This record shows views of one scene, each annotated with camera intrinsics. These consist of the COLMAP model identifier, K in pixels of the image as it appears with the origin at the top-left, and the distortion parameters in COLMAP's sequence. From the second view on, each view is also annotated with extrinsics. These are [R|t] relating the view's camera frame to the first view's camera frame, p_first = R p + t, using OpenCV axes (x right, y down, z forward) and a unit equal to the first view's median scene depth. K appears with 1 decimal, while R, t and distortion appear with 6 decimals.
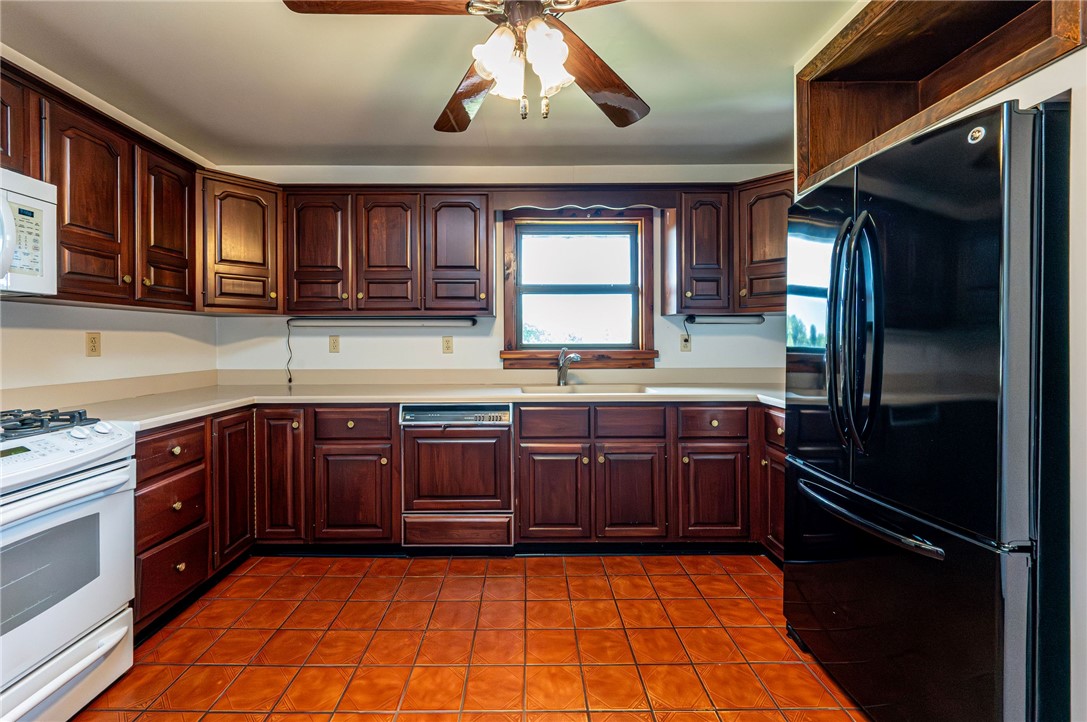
lens RADIAL K [[437.7, 0, 514.0], [0, 437.7, 345.7], [0, 0, 1]] dist [0.002372, -0.000725]
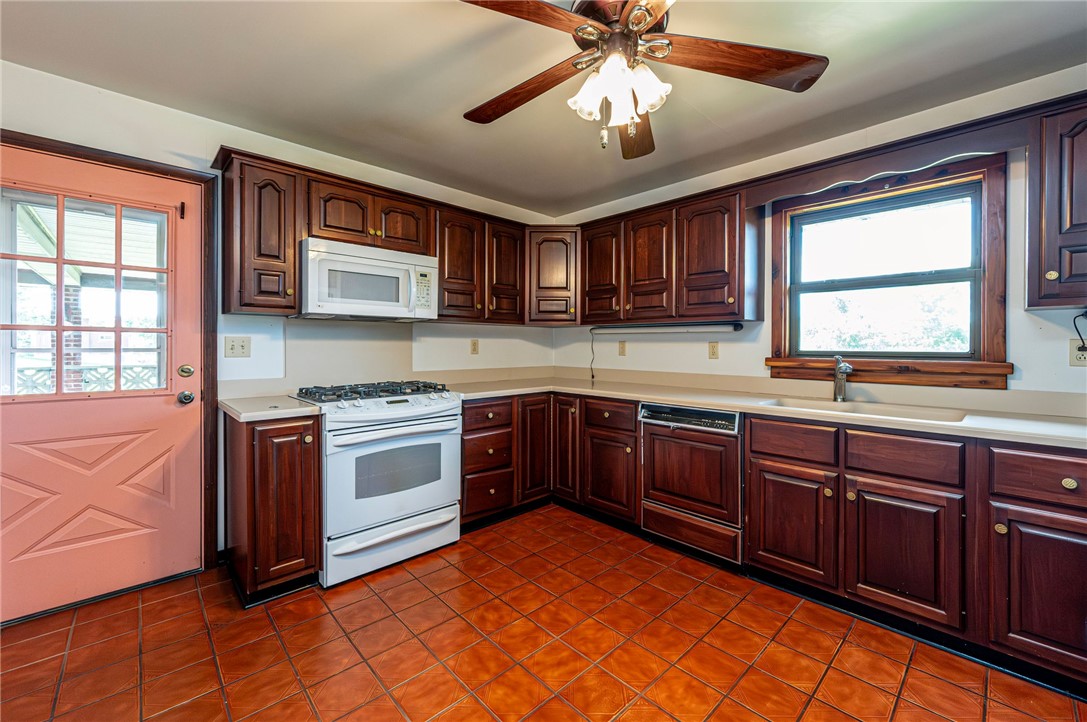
lens RADIAL K [[437.7, 0, 566.6], [0, 437.7, 348.4], [0, 0, 1]] dist [0.002372, -0.000725]
pose [[0.712296, 0.011375, -0.701787, 0.393101], [-0.013588, 0.999905, 0.002416, -0.004775], [0.701747, 0.007815, 0.712383, 0.064875]]
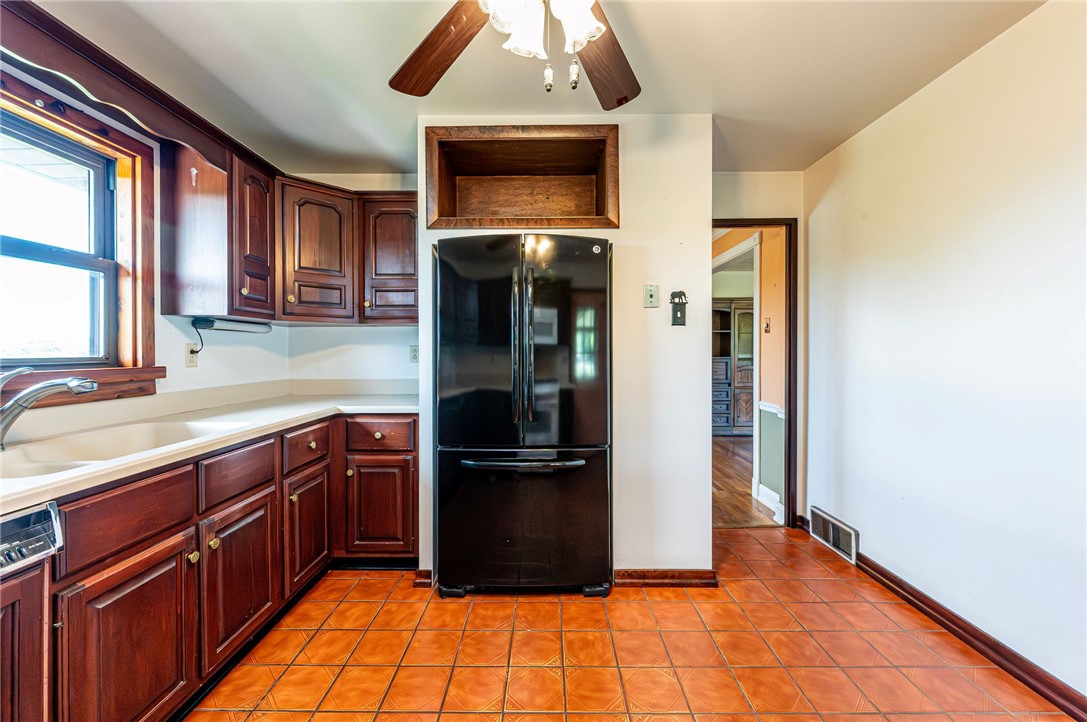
lens RADIAL K [[437.7, 0, 533.5], [0, 437.7, 354.3], [0, 0, 1]] dist [0.002372, -0.000725]
pose [[-0.009909, -0.002984, 0.999946, -0.427475], [0.010248, 0.999943, 0.003086, -0.004492], [-0.999898, 0.010278, -0.009878, 0.561539]]
